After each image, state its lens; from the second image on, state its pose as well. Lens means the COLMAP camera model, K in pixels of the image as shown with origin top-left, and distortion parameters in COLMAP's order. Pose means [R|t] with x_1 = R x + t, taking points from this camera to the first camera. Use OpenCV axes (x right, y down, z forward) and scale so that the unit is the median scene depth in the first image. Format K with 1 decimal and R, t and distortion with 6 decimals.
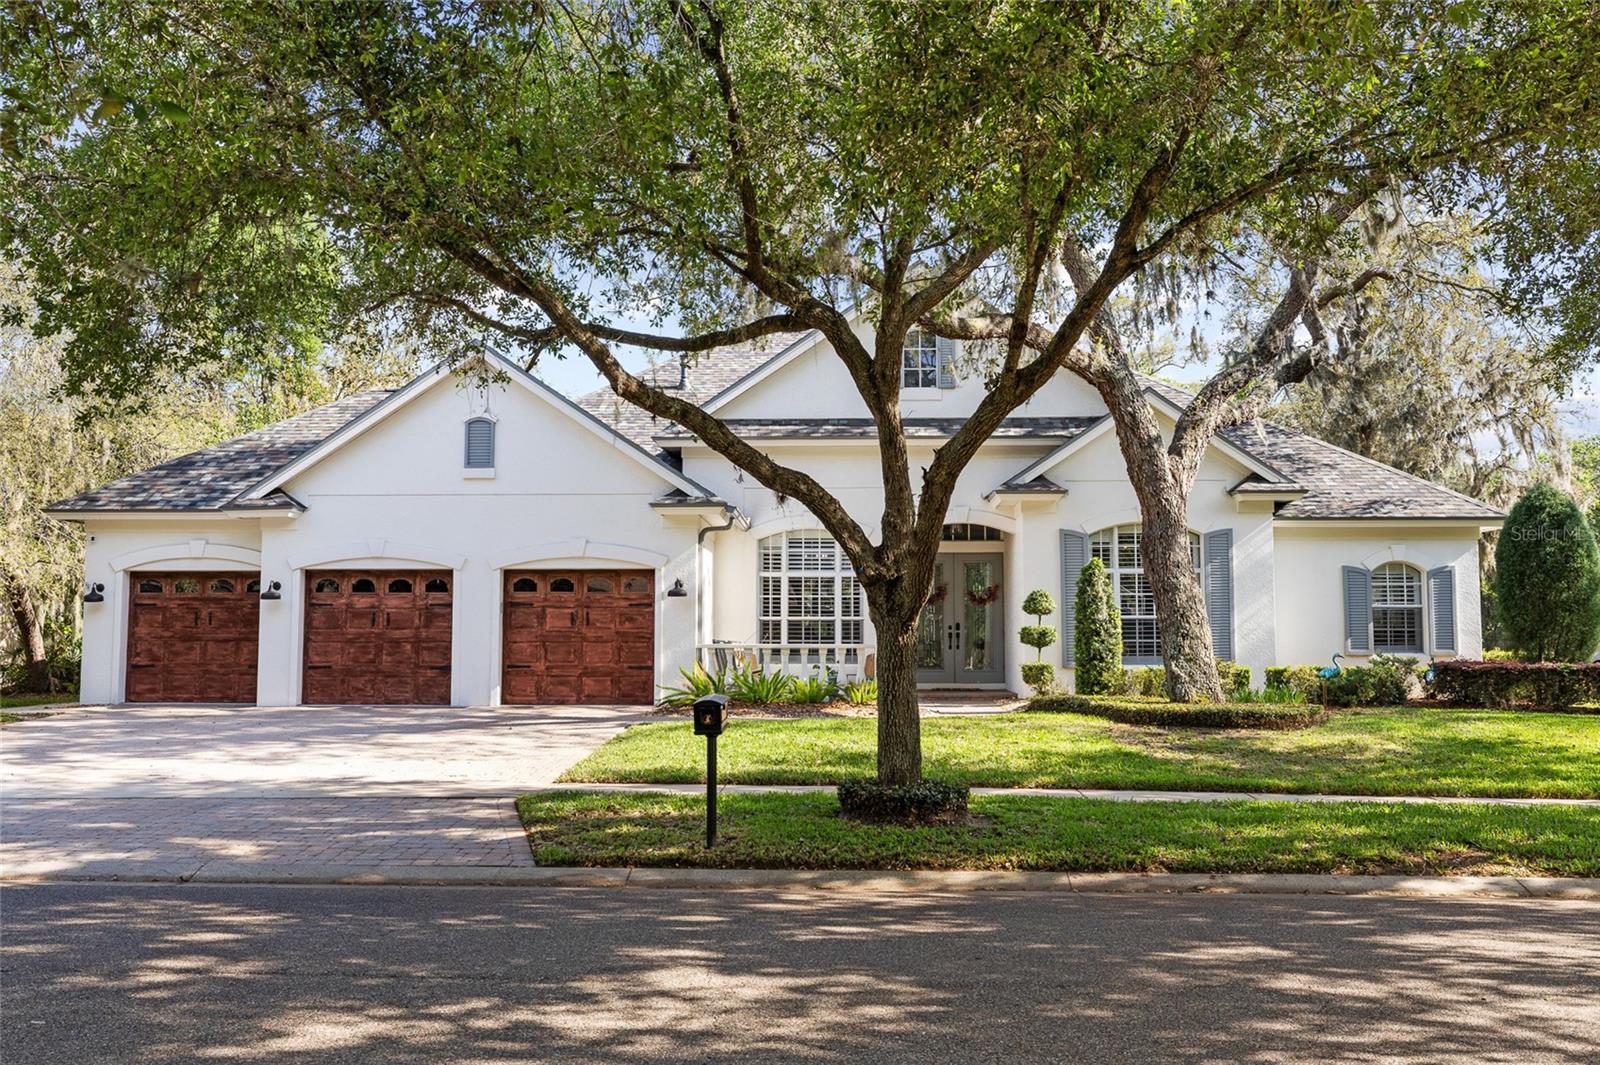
lens RADIAL K [[1481.8, 0, 800.0], [0, 1481.8, 532.5], [0, 0, 1]] dist [-0.022398, 0.001441]
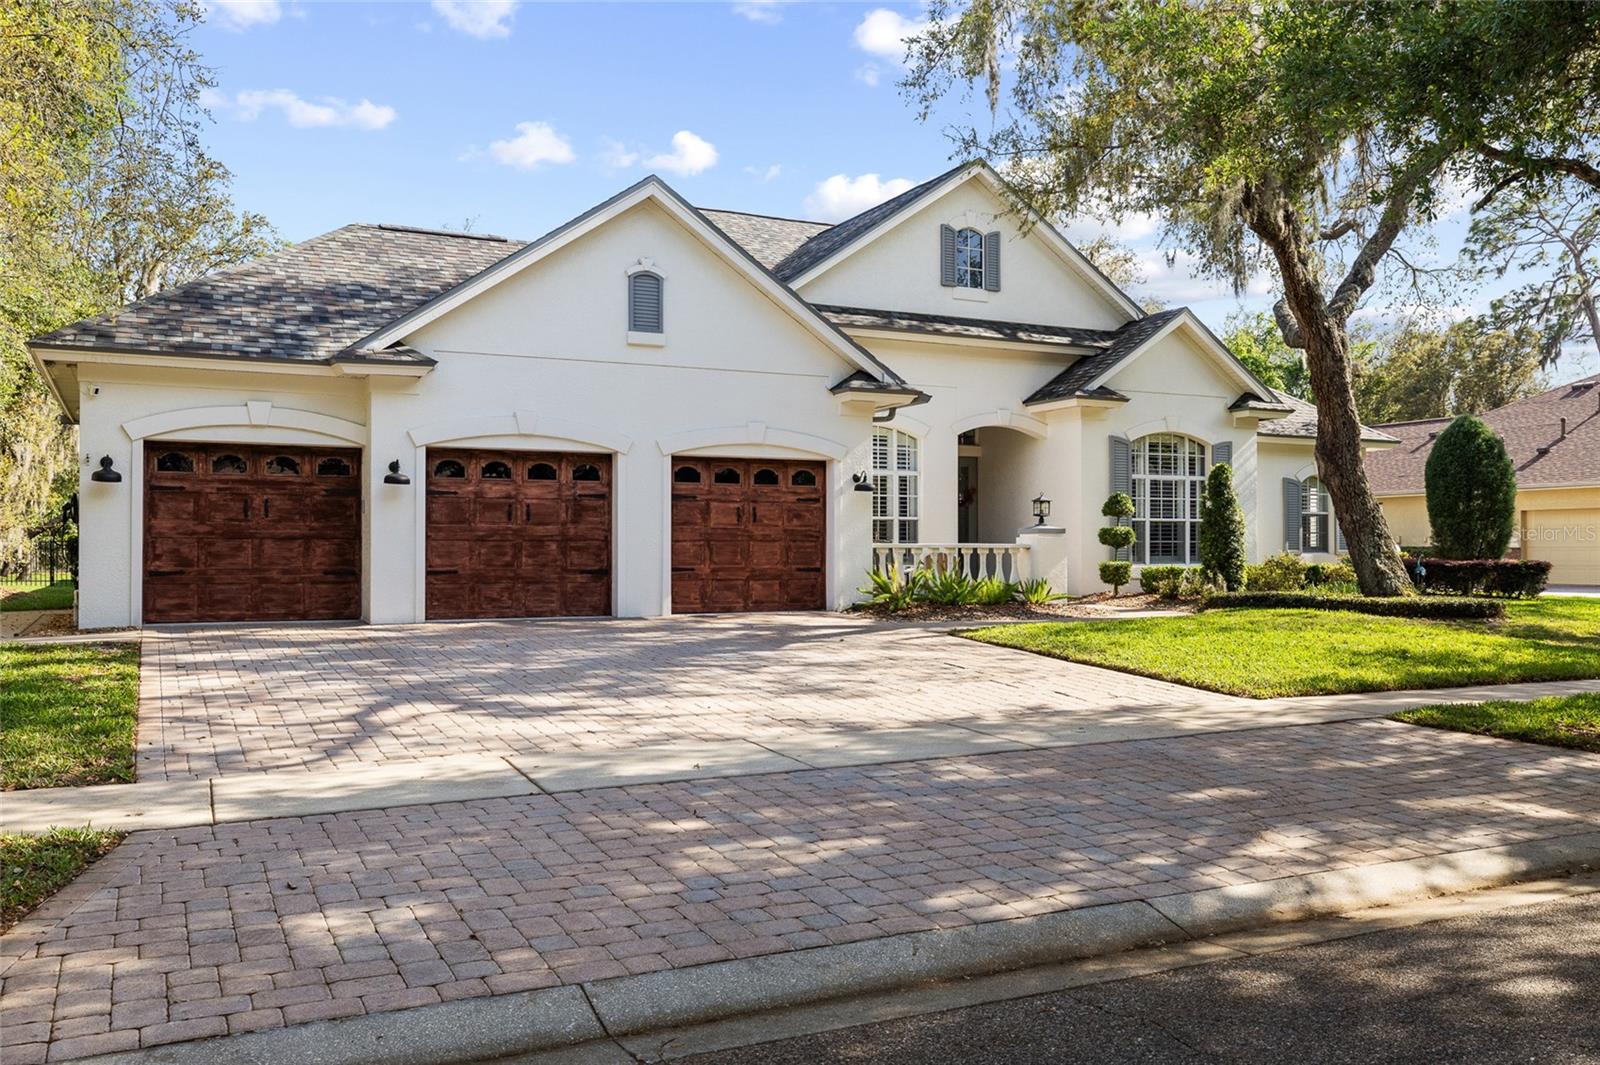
lens RADIAL K [[1343.4, 0, 800.0], [0, 1343.4, 532.5], [0, 0, 1]] dist [0.005078, -0.002095]
pose [[0.873147, 0.006383, 0.487415, -0.507495], [-0.035977, 0.998031, 0.051378, 0.026637], [-0.486127, -0.062397, 0.871657, 0.287610]]
